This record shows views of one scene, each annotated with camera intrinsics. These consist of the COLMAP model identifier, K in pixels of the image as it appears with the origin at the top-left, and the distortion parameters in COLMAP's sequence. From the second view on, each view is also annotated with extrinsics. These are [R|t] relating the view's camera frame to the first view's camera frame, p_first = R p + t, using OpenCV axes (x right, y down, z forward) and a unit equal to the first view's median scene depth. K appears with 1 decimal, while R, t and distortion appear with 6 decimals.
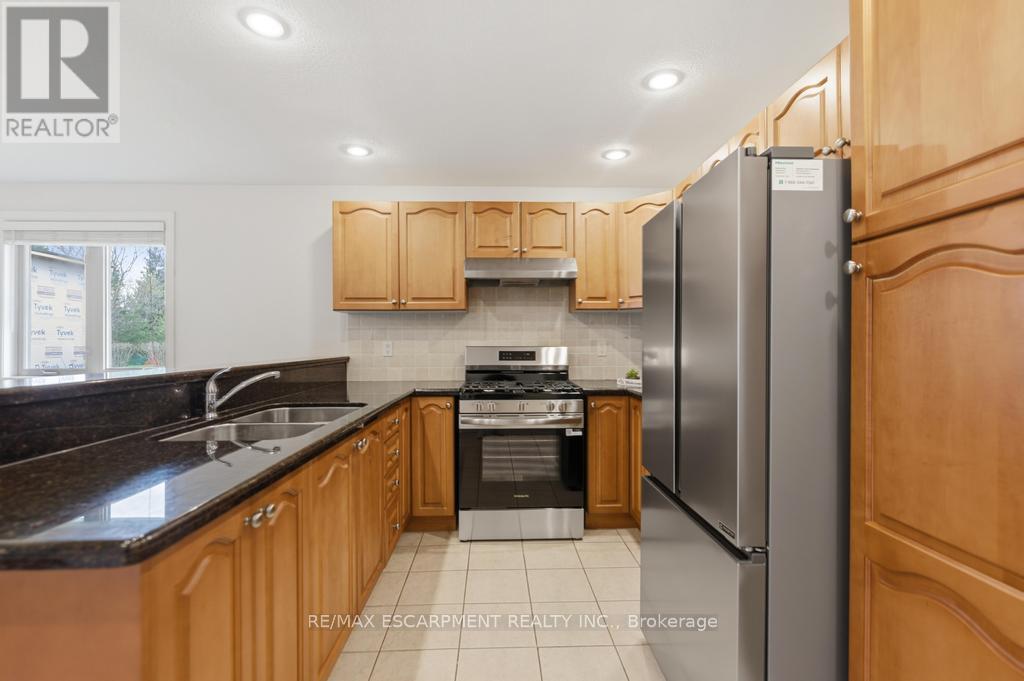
lens RADIAL K [[453.0, 0, 508.8], [0, 453.0, 342.2], [0, 0, 1]] dist [-0.003057, 0.000565]
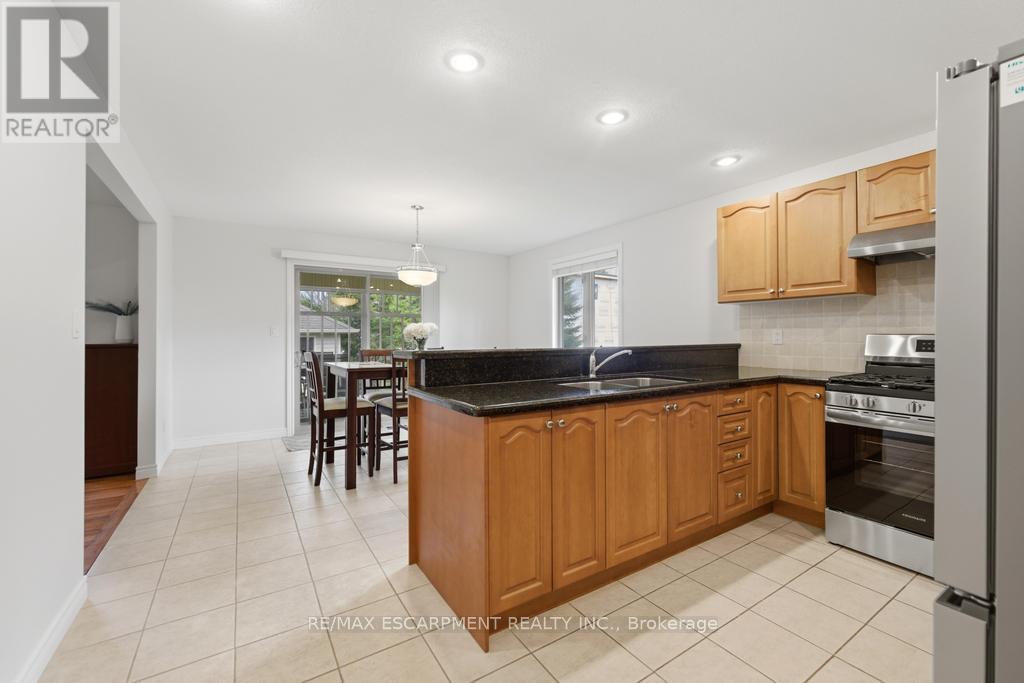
lens RADIAL K [[423.6, 0, 512.4], [0, 423.6, 336.9], [0, 0, 1]] dist [0.000445, -0.000055]
pose [[0.507388, 0.004323, -0.861707, 0.279781], [0.002766, 0.999974, 0.006646, 0.007492], [0.861713, -0.005755, 0.507363, -0.003331]]
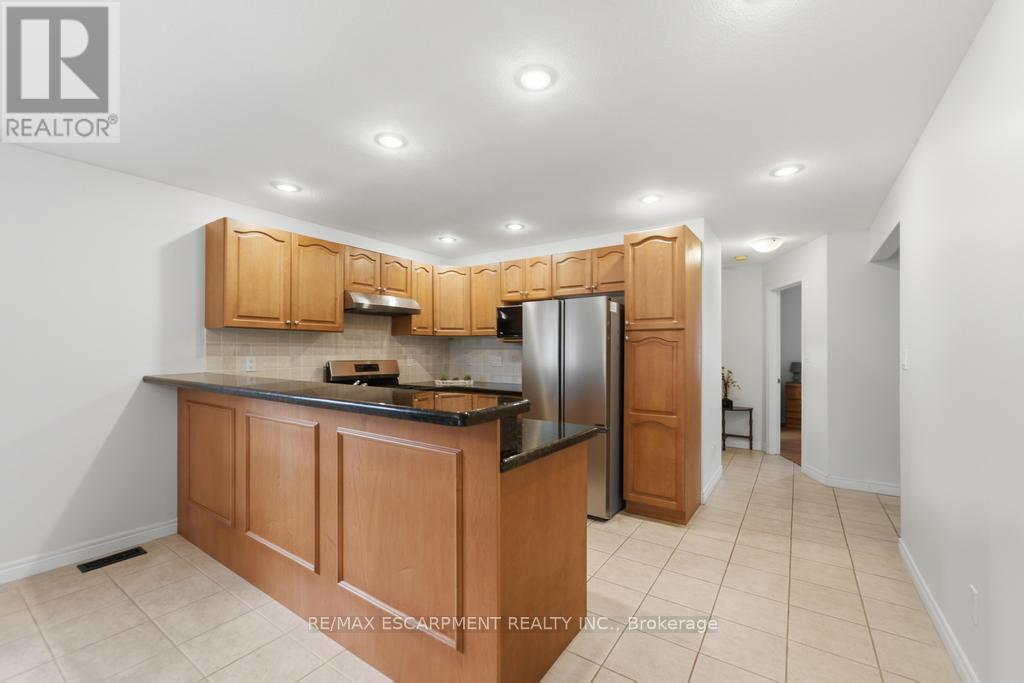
lens RADIAL K [[423.6, 0, 511.7], [0, 423.6, 351.8], [0, 0, 1]] dist [0.000445, -0.000055]
pose [[0.595165, 0.005300, 0.803586, -0.761008], [-0.008336, 0.999965, -0.000421, -0.020026], [-0.803560, -0.006448, 0.595189, -0.065764]]
